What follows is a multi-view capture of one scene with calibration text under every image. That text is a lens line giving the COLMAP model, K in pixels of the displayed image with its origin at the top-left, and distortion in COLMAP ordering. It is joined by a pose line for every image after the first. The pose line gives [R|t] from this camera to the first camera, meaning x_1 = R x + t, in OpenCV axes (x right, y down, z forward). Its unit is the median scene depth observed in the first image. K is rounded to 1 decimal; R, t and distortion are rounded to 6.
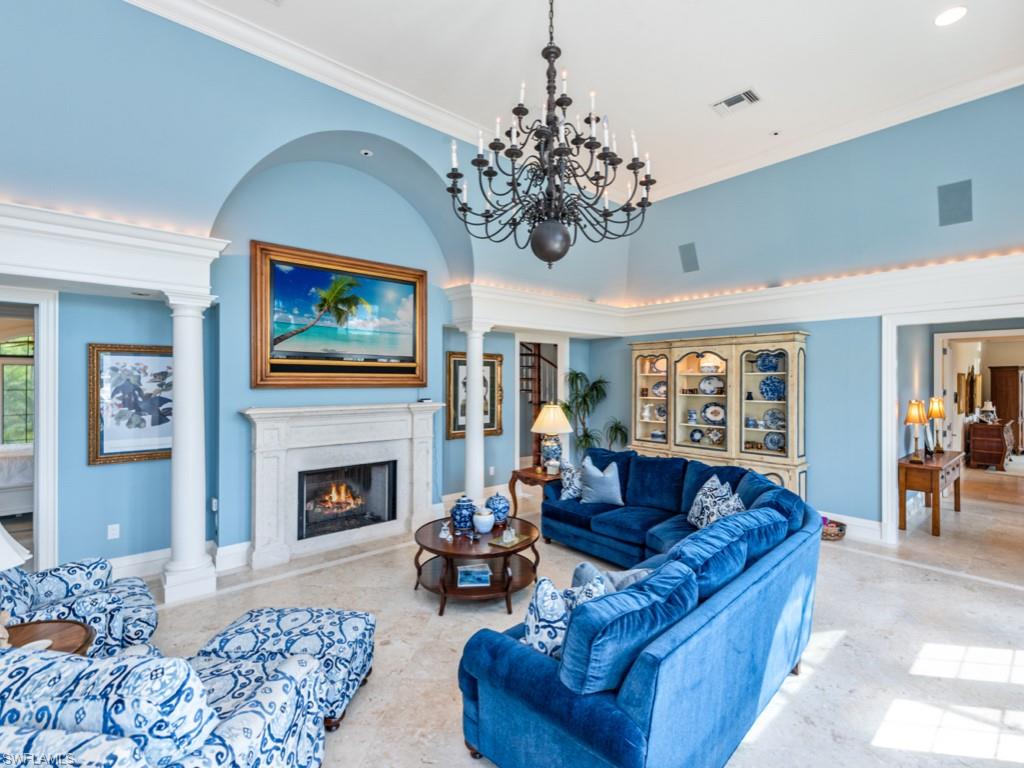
lens RADIAL K [[484.2, 0, 512.0], [0, 484.2, 384.0], [0, 0, 1]] dist [0.000310, 0.000325]
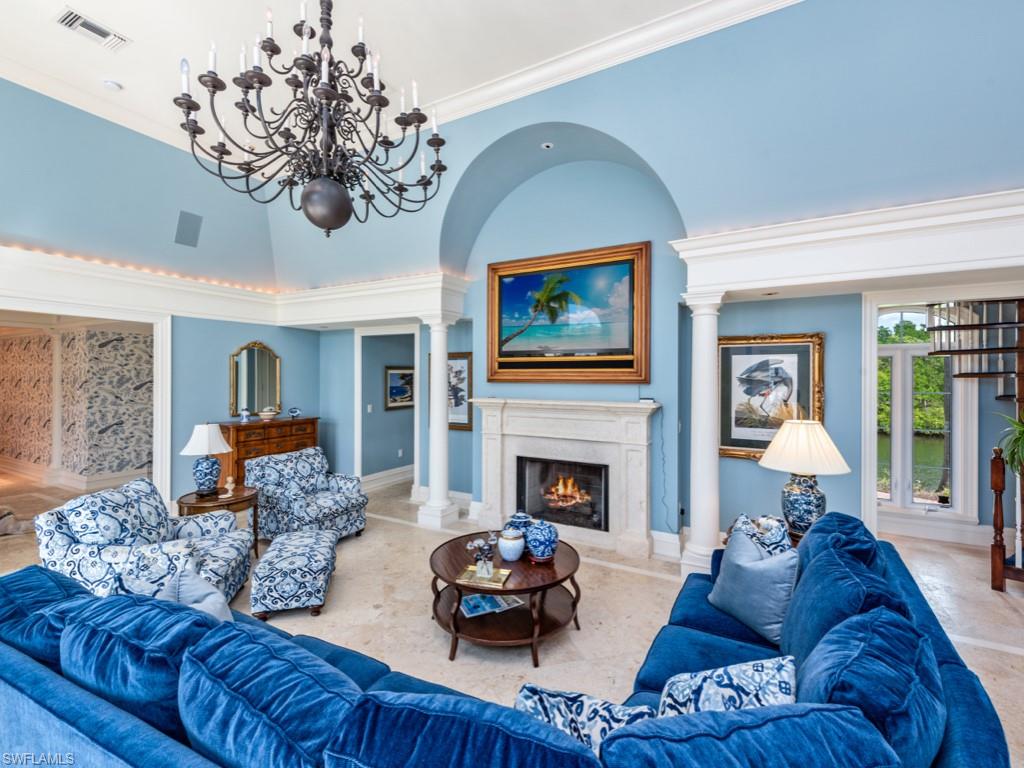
lens RADIAL K [[452.2, 0, 516.9], [0, 452.2, 378.6], [0, 0, 1]] dist [0.000825, 0.000079]
pose [[0.348387, -0.000515, -0.937351, 0.507868], [-0.012113, 0.999914, -0.005051, 0.004127], [0.937272, 0.013114, 0.348351, 0.576152]]
